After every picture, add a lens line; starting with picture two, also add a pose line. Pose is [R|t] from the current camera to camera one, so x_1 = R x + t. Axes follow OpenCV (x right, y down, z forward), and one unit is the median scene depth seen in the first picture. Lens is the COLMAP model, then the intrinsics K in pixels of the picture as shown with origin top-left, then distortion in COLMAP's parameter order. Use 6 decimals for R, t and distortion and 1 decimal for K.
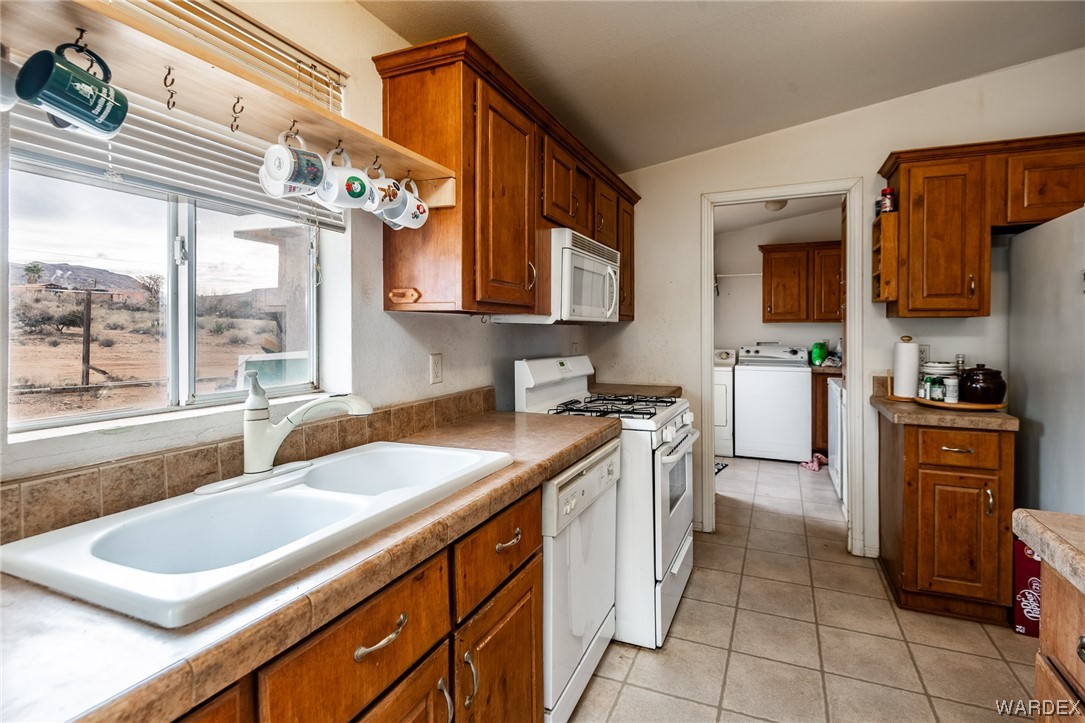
lens RADIAL K [[505.7, 0, 574.9], [0, 505.7, 327.5], [0, 0, 1]] dist [0.019237, -0.013466]
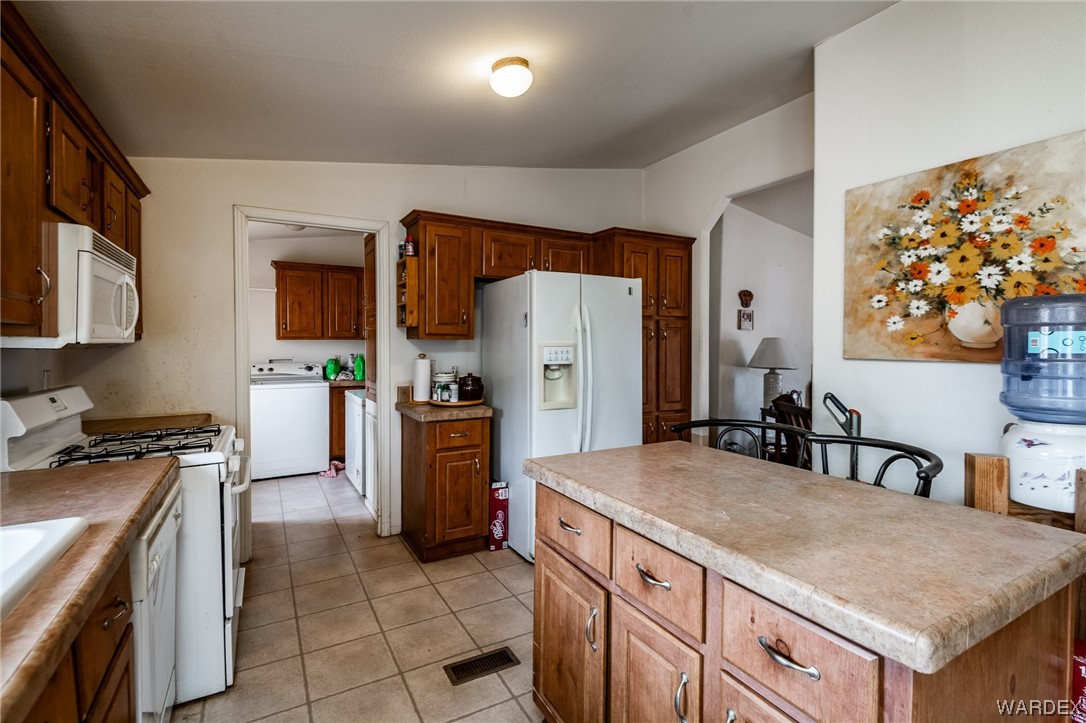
lens RADIAL K [[502.0, 0, 543.5], [0, 502.0, 348.6], [0, 0, 1]] dist [0.033105, -0.023767]
pose [[0.624910, -0.010562, 0.780626, -0.176452], [-0.001640, 0.999889, 0.014841, -0.018672], [-0.780695, -0.010555, 0.624823, -0.043449]]
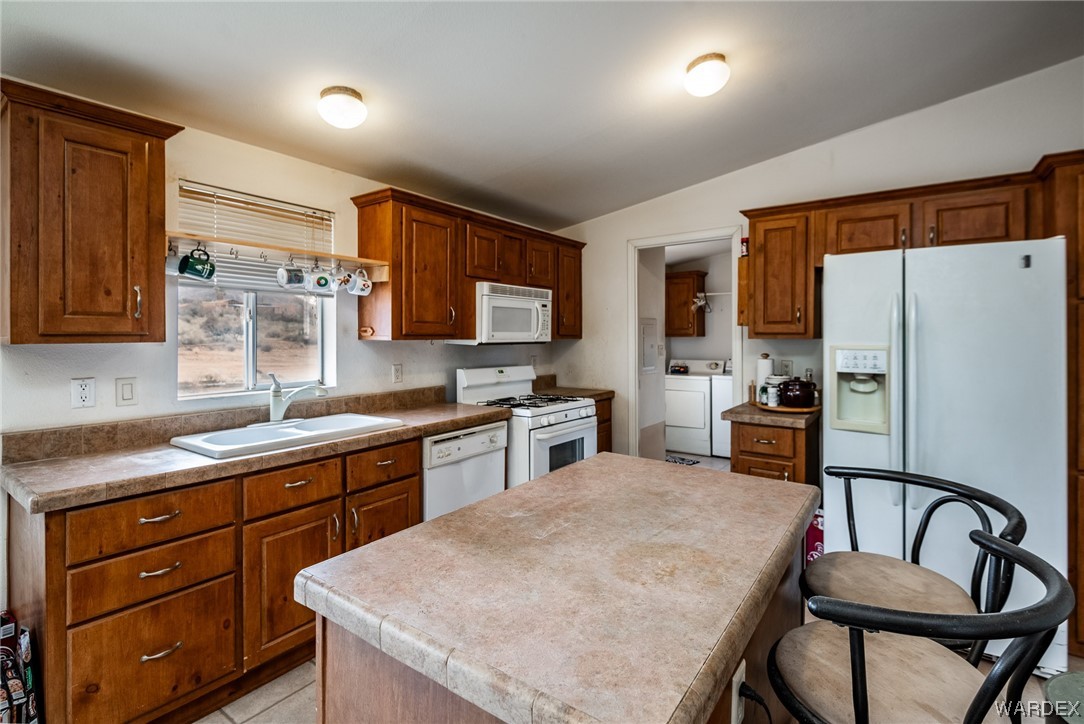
lens RADIAL K [[500.3, 0, 542.4], [0, 500.3, 331.5], [0, 0, 1]] dist [0.014345, -0.000262]
pose [[0.969520, -0.004165, -0.244977, 0.487705], [0.002857, 0.999980, -0.005691, -0.037127], [0.244996, 0.004817, 0.969512, -0.382778]]
